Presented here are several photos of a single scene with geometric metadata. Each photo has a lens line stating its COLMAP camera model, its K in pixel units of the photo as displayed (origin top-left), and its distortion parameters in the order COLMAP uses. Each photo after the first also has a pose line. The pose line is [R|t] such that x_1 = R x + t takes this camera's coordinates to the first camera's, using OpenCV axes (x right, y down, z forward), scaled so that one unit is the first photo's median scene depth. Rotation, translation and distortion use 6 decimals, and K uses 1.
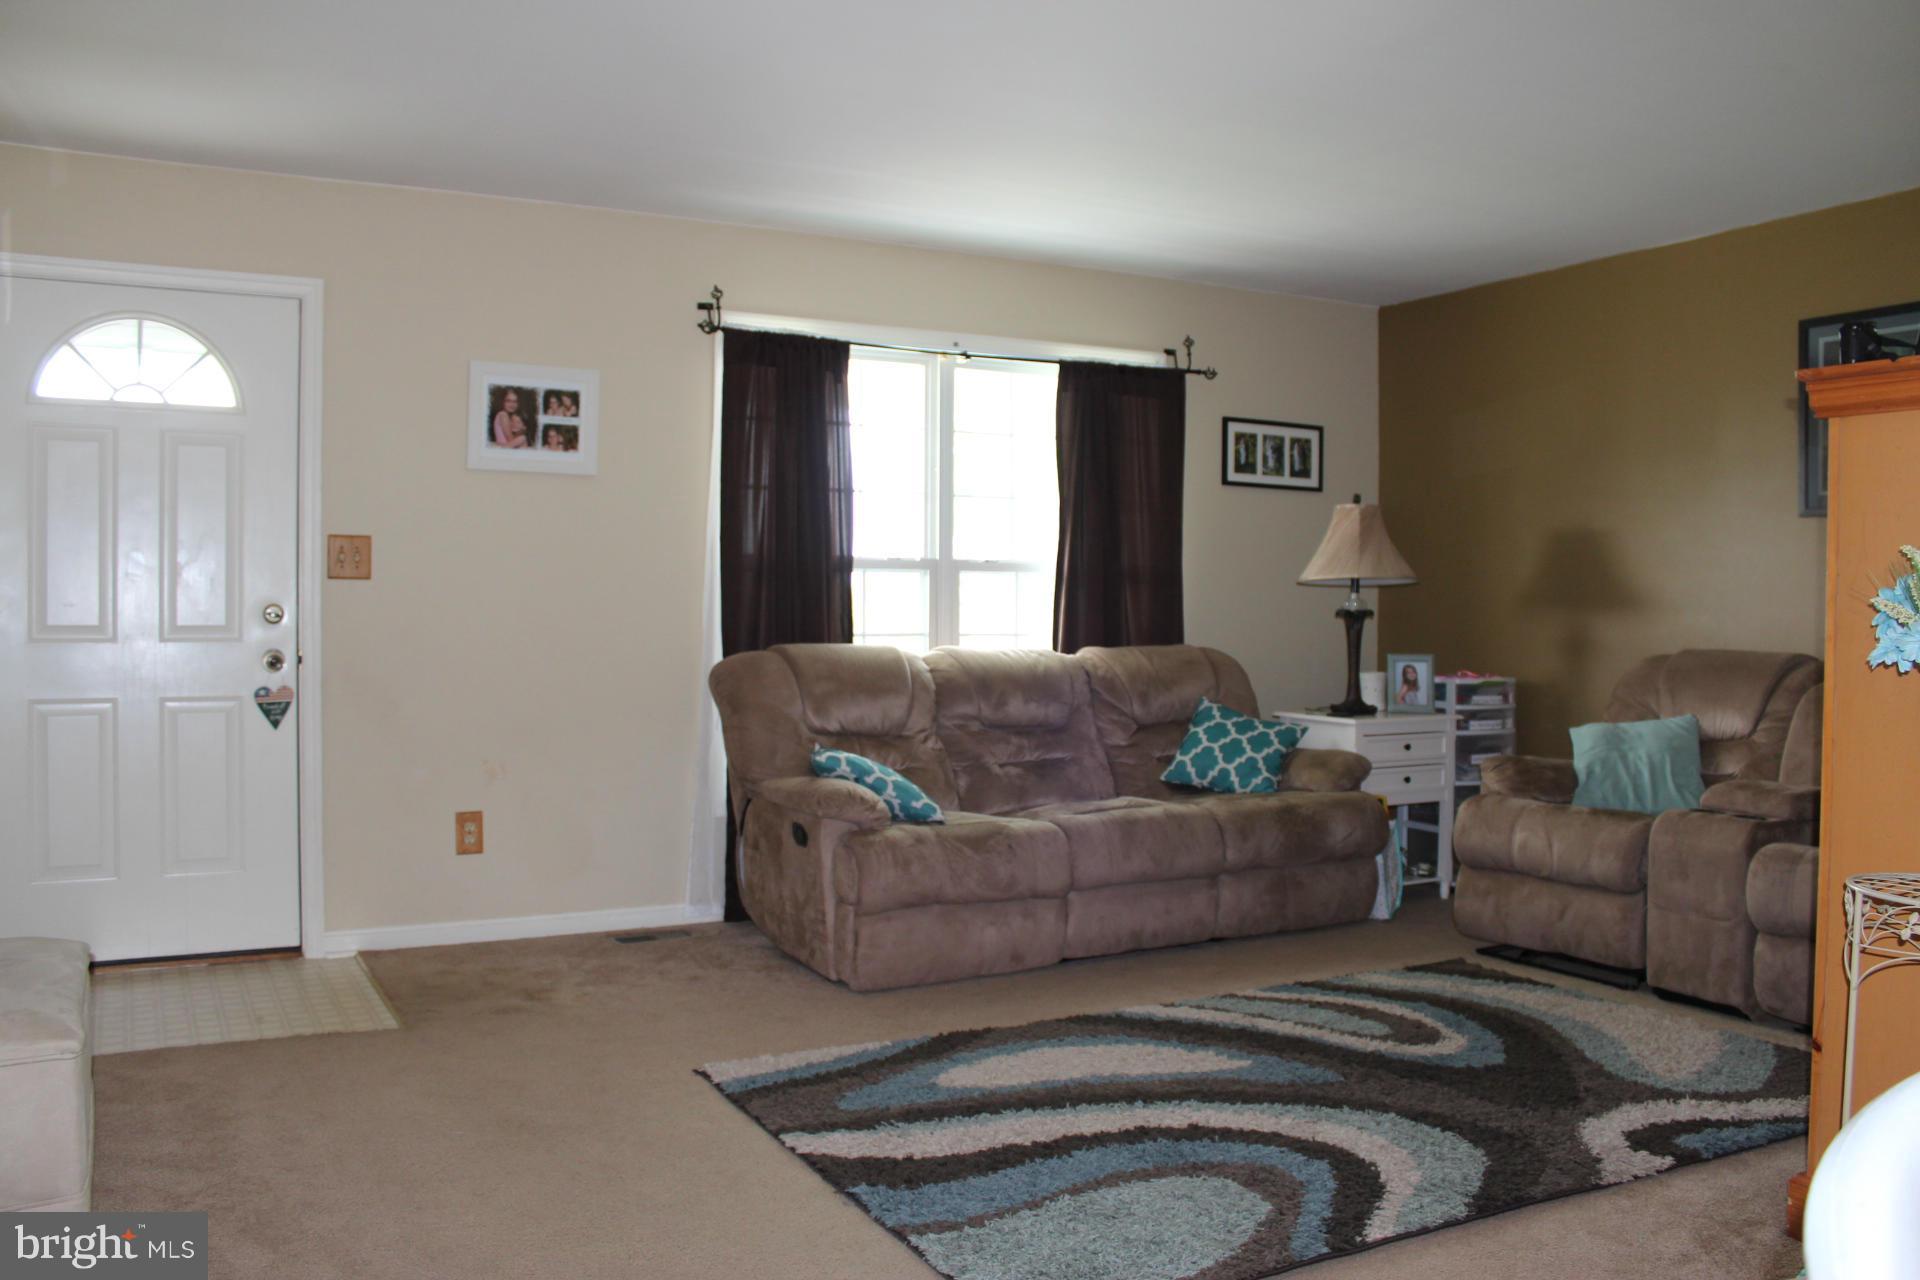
lens RADIAL K [[1583.2, 0, 960.0], [0, 1583.2, 640.0], [0, 0, 1]] dist [-0.161978, 0.146665]
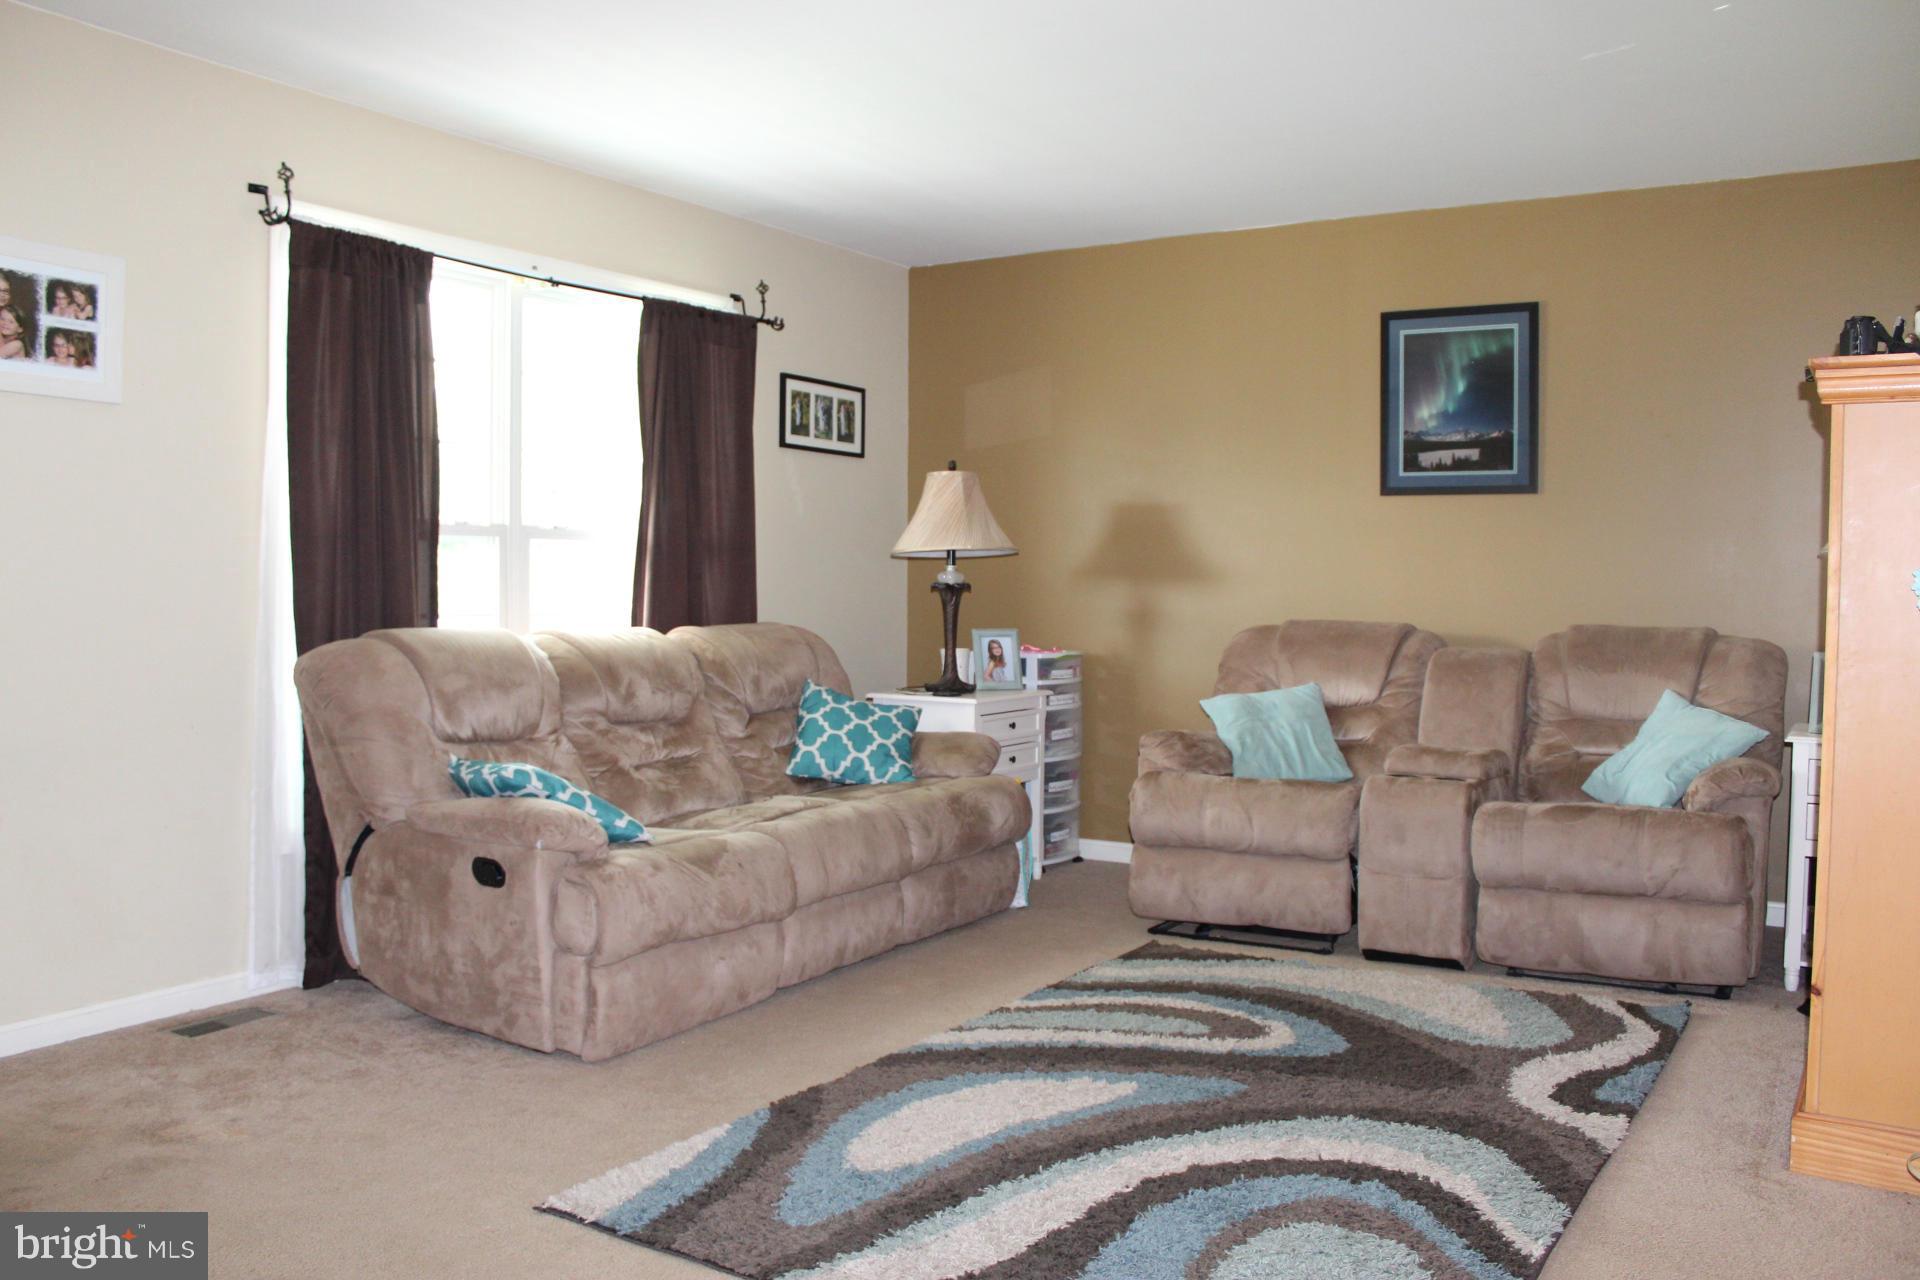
lens RADIAL K [[1583.2, 0, 960.0], [0, 1583.2, 640.0], [0, 0, 1]] dist [-0.161978, 0.146665]
pose [[0.868401, -0.019649, 0.495473, -0.251013], [0.011162, 0.999736, 0.020084, -0.004614], [-0.495737, -0.011911, 0.868391, 0.190485]]
